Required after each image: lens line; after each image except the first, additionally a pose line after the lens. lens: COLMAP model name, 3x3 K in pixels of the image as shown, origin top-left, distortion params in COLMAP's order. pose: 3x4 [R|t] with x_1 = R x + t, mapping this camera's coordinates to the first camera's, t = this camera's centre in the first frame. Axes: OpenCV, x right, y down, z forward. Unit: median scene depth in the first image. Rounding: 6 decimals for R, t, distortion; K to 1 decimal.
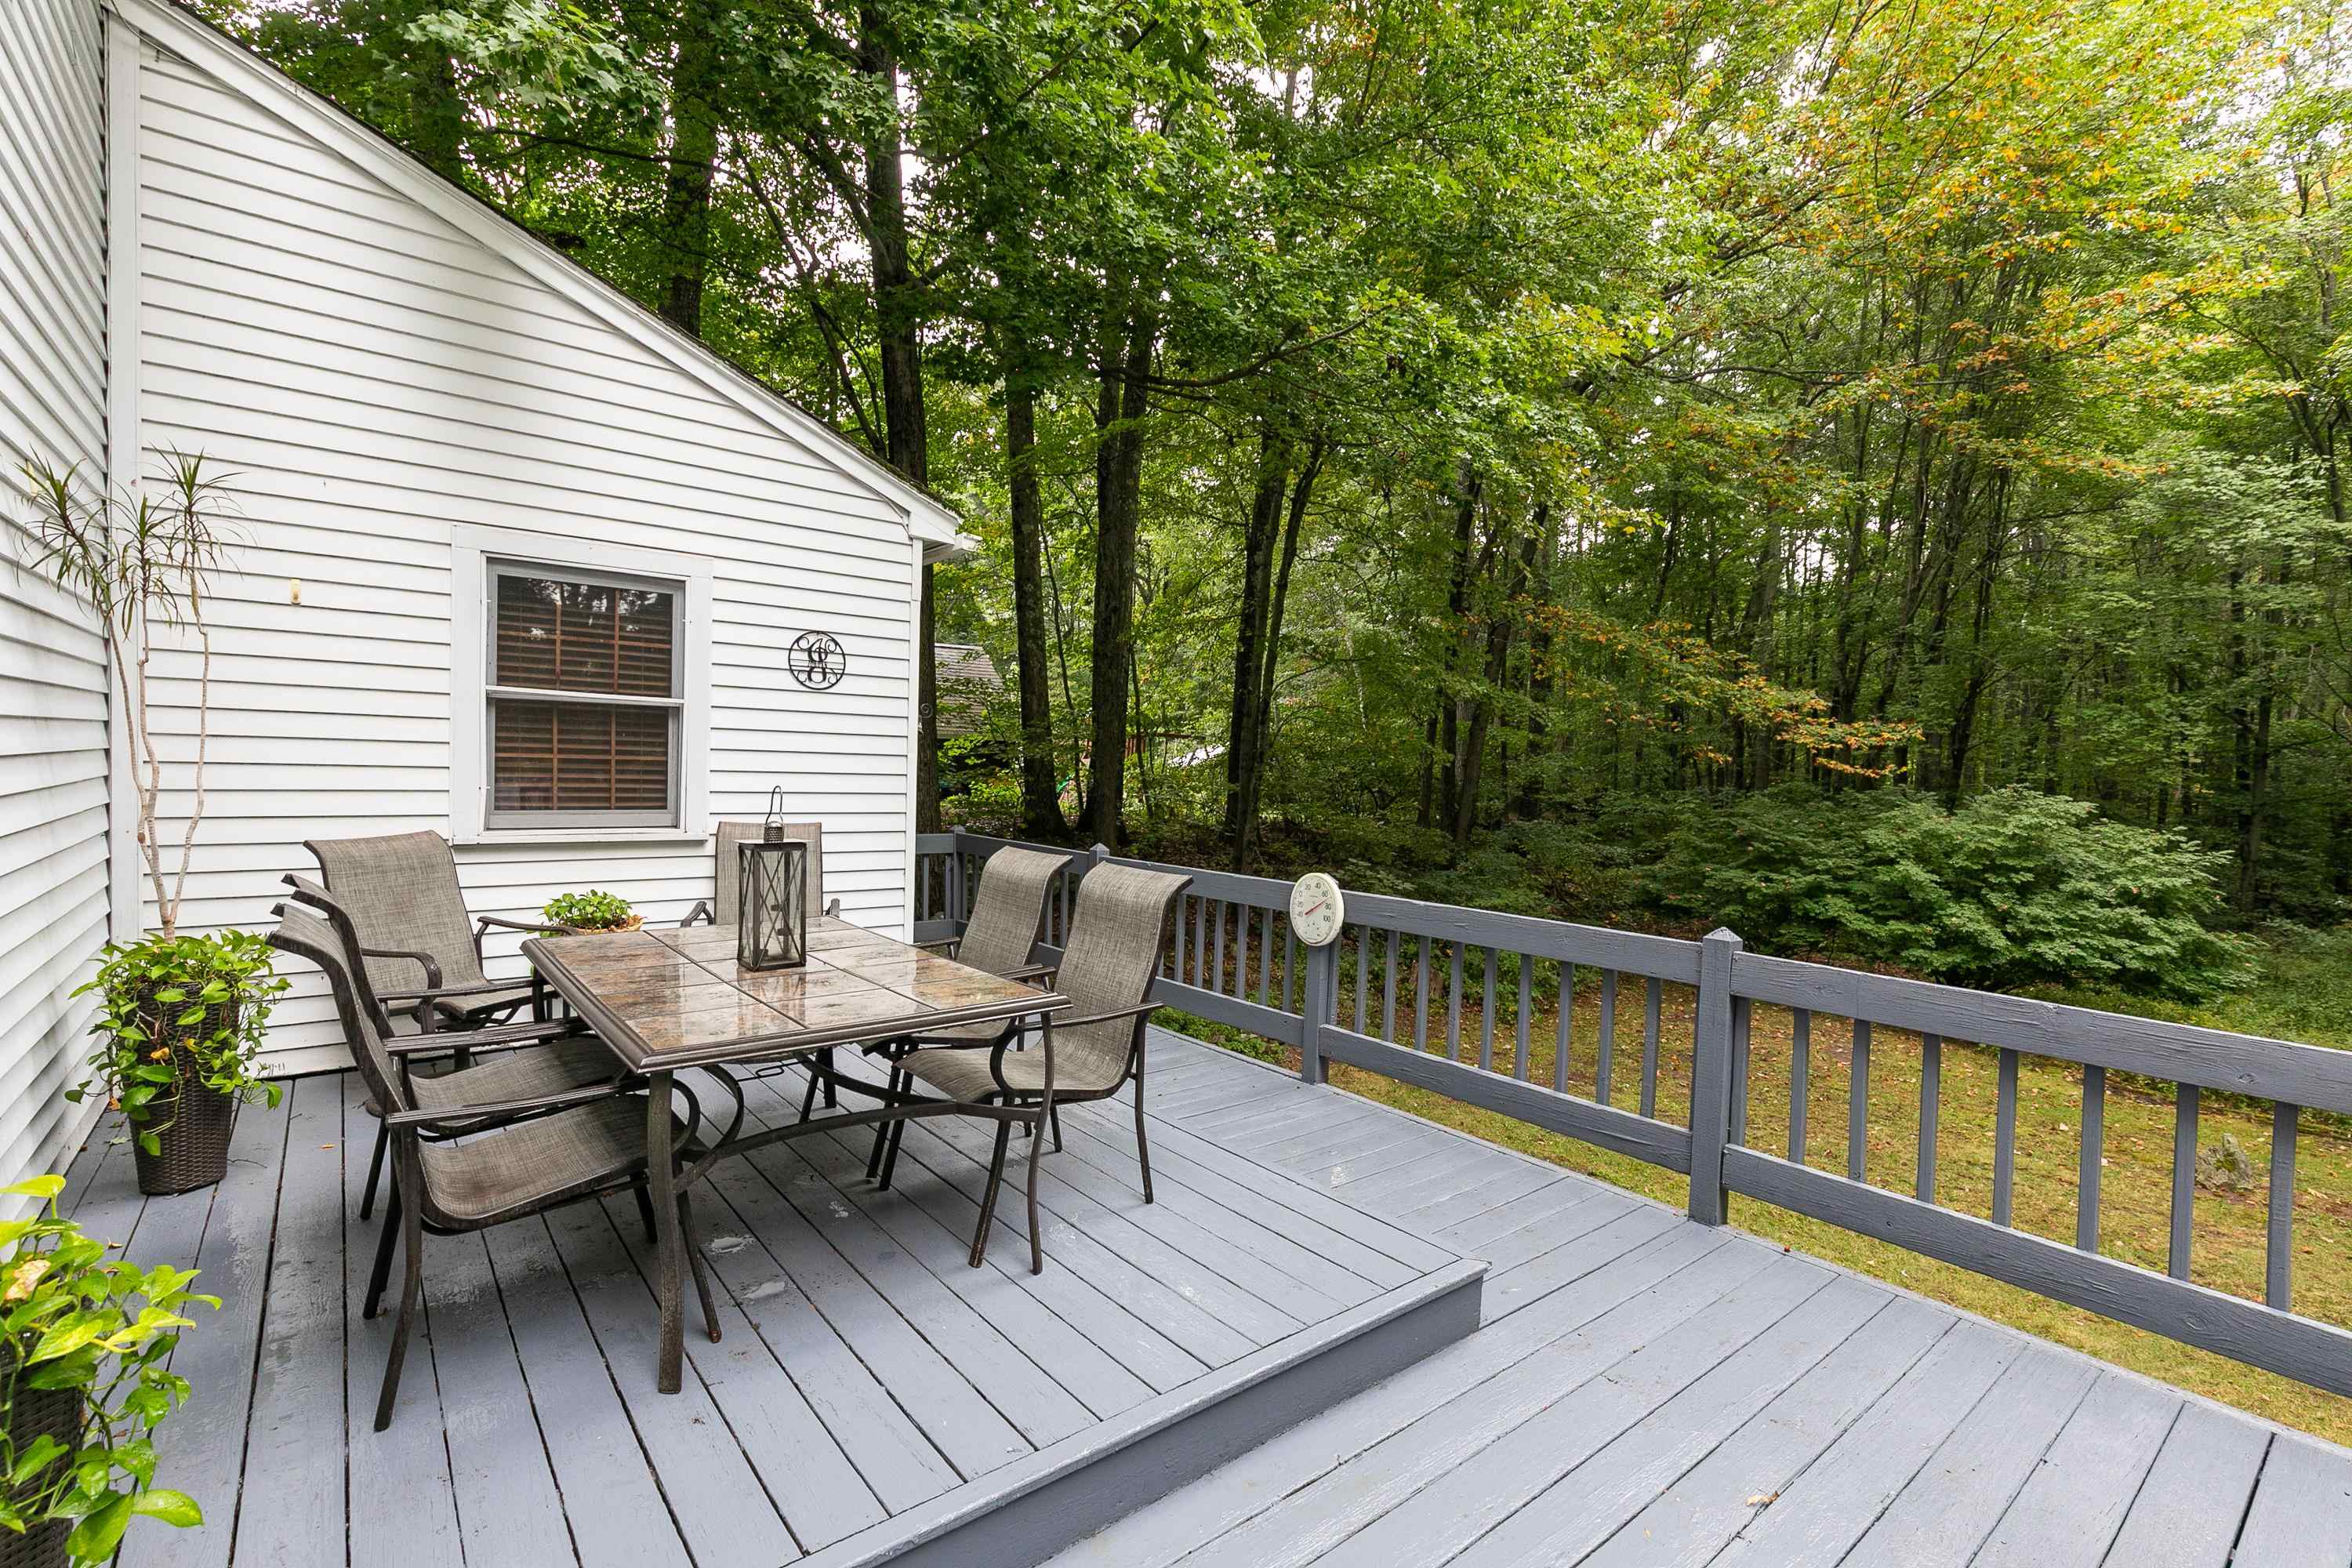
lens RADIAL K [[1043.4, 0, 1172.7], [0, 1043.4, 801.1], [0, 0, 1]] dist [0.002935, 0.000764]
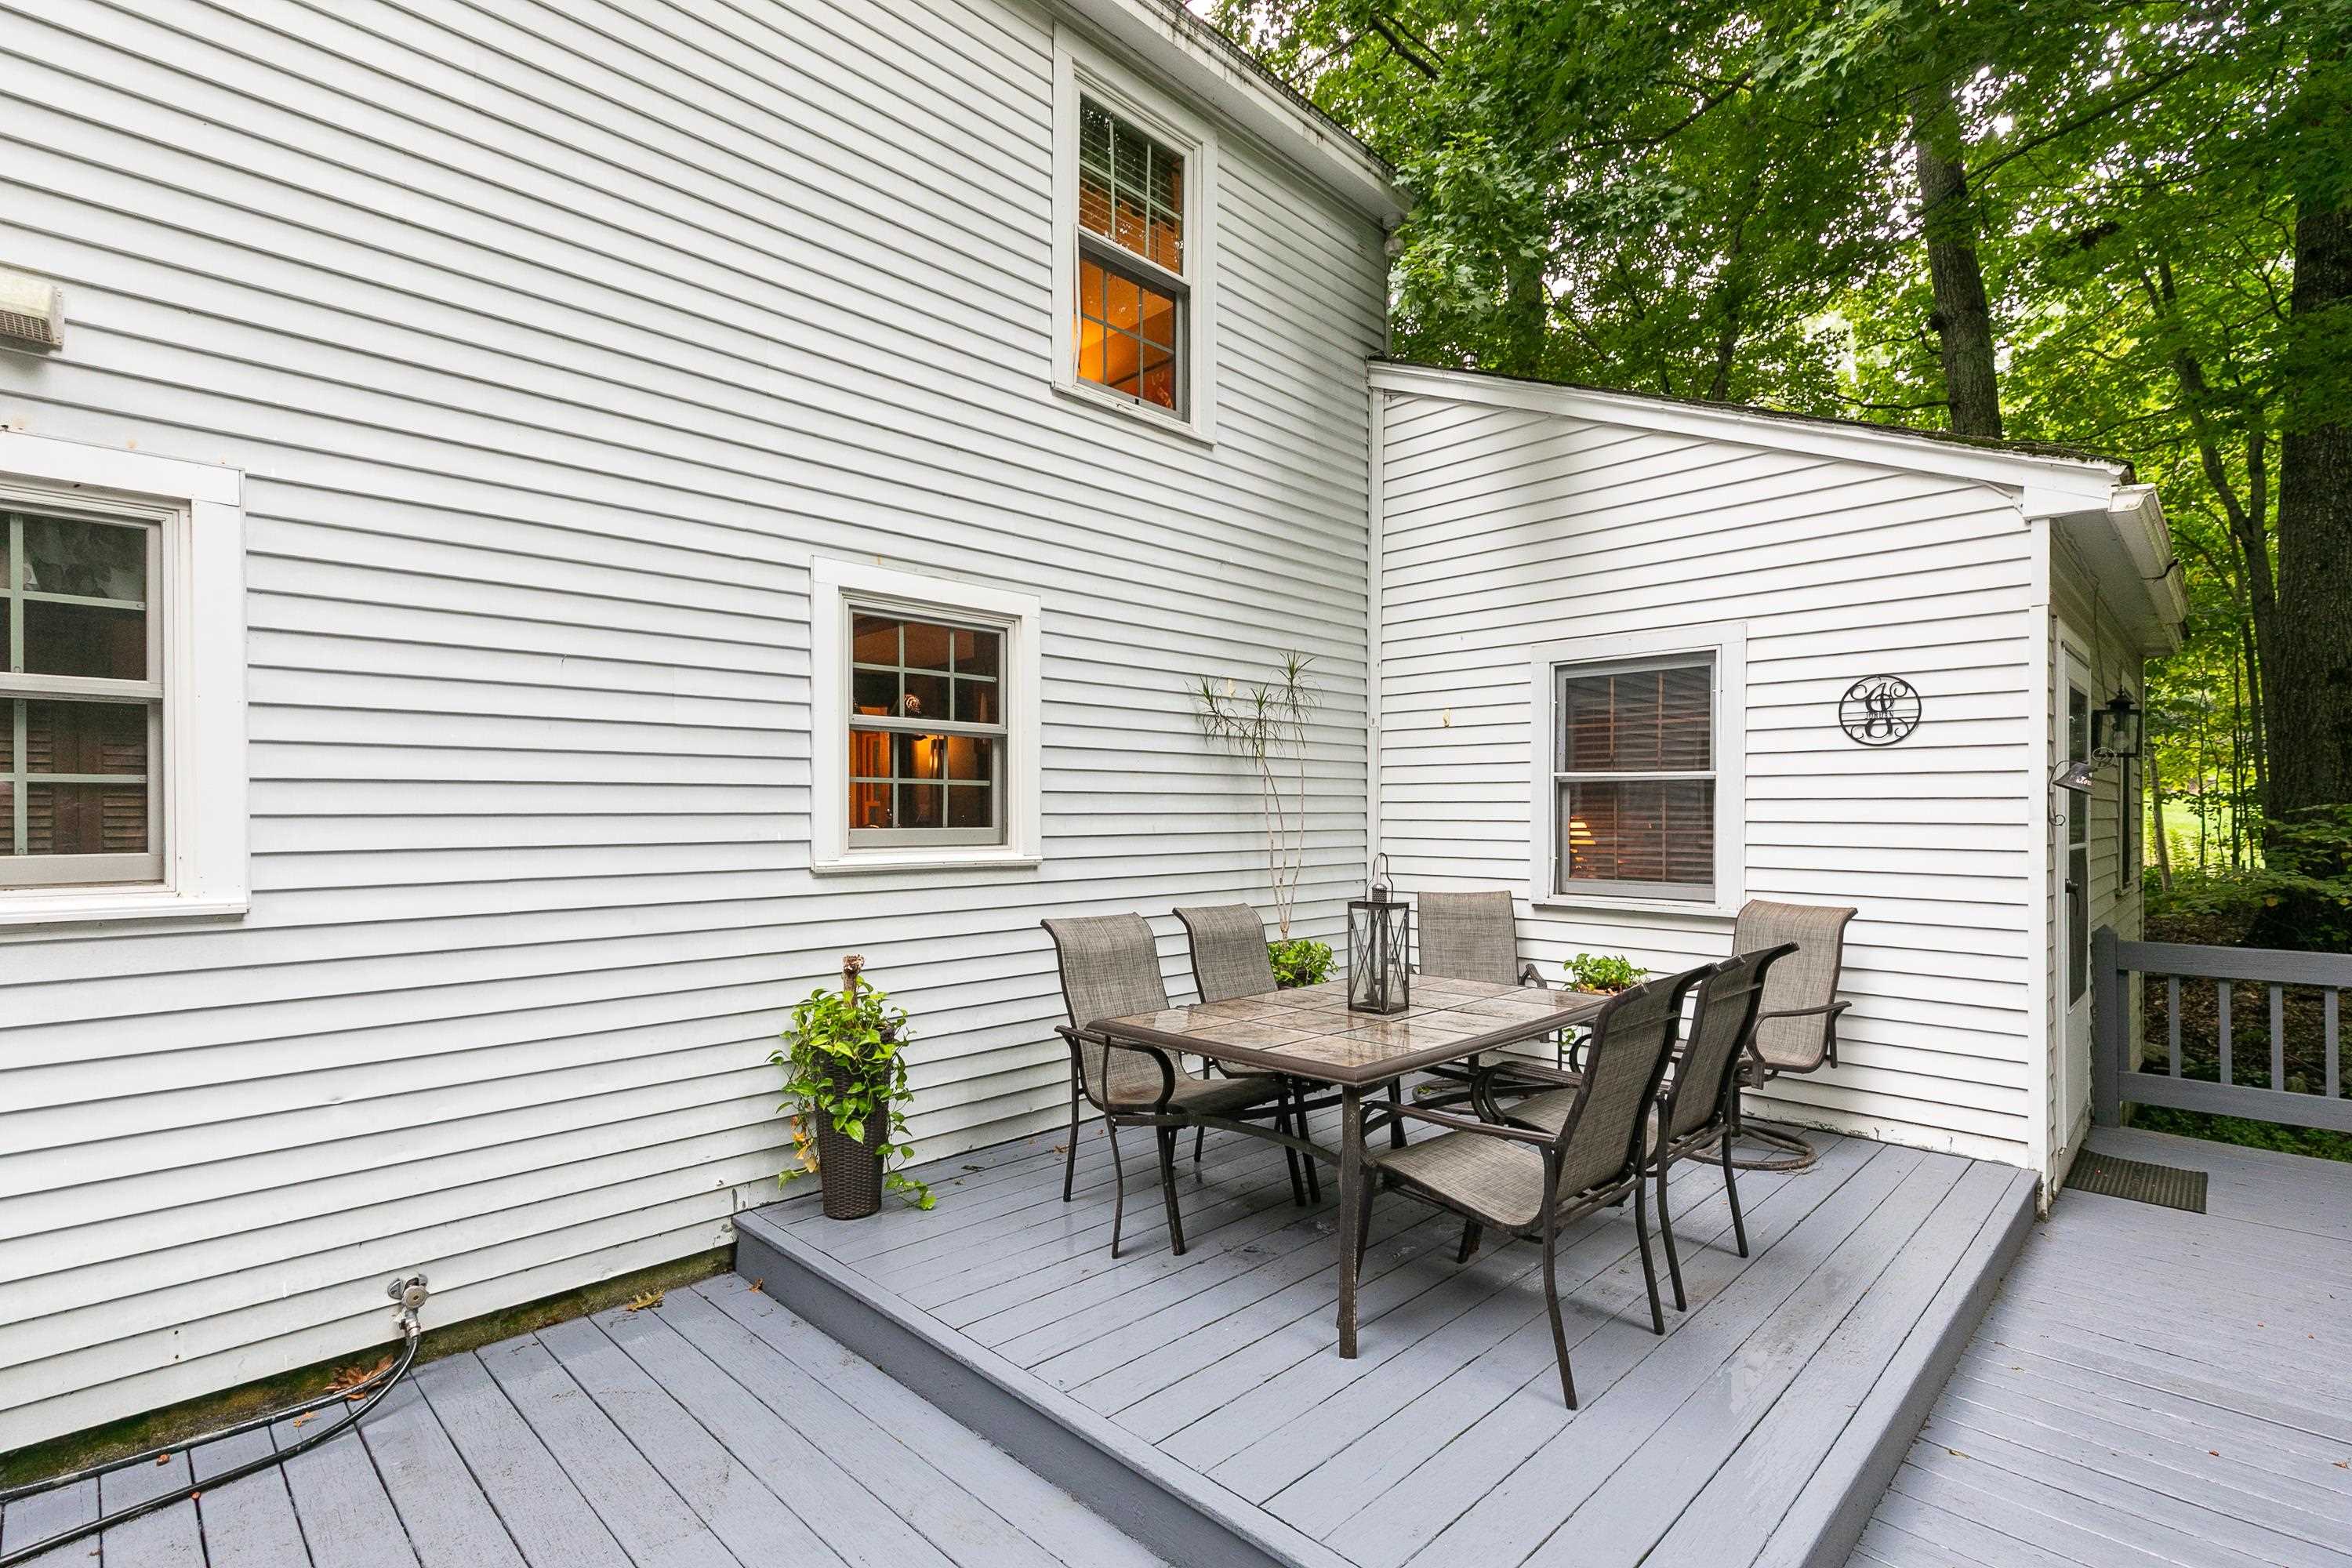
lens RADIAL K [[1074.6, 0, 1178.0], [0, 1074.6, 812.3], [0, 0, 1]] dist [0.002504, 0.000190]
pose [[0.117392, -0.031814, -0.992576, 0.153013], [-0.037291, 0.998641, -0.036419, -0.001317], [0.992385, 0.041290, 0.116046, 0.128048]]
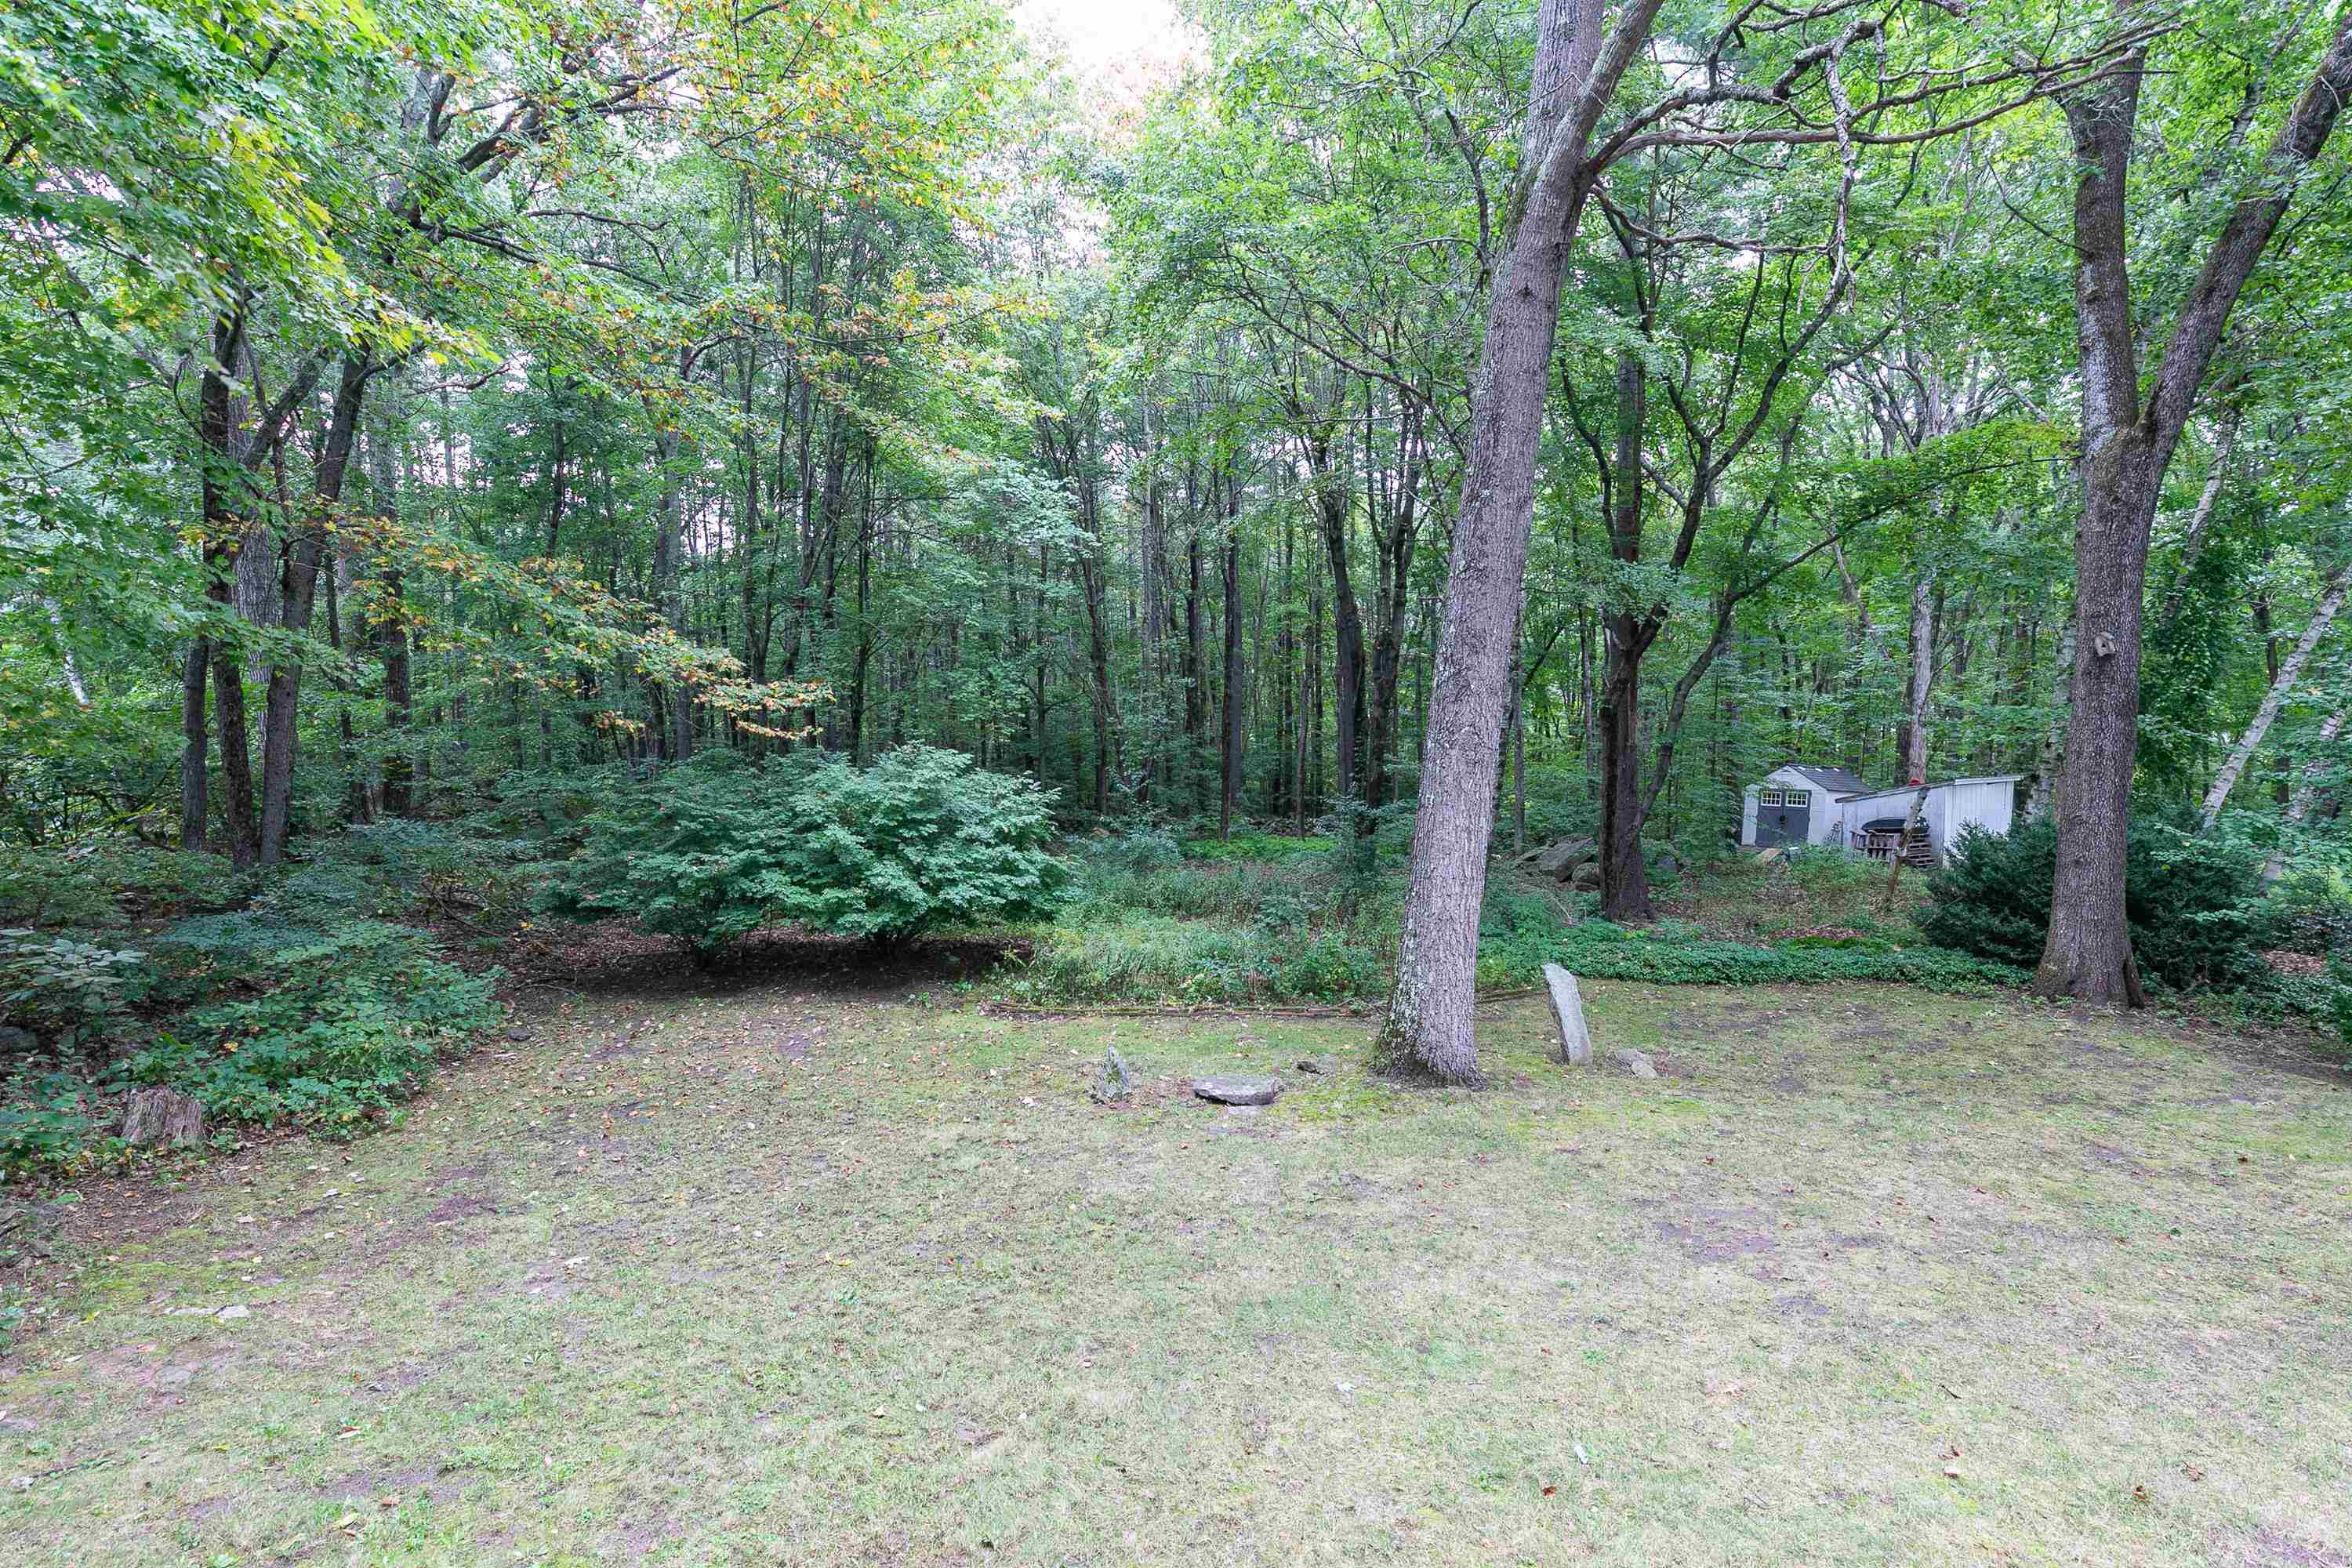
lens RADIAL K [[1043.4, 0, 1172.7], [0, 1043.4, 801.1], [0, 0, 1]] dist [0.002935, 0.000764]
pose [[0.581482, -0.090156, 0.808549, 0.110641], [0.066791, 0.995776, 0.062998, -0.004683], [-0.810813, 0.017371, 0.585047, 0.187727]]
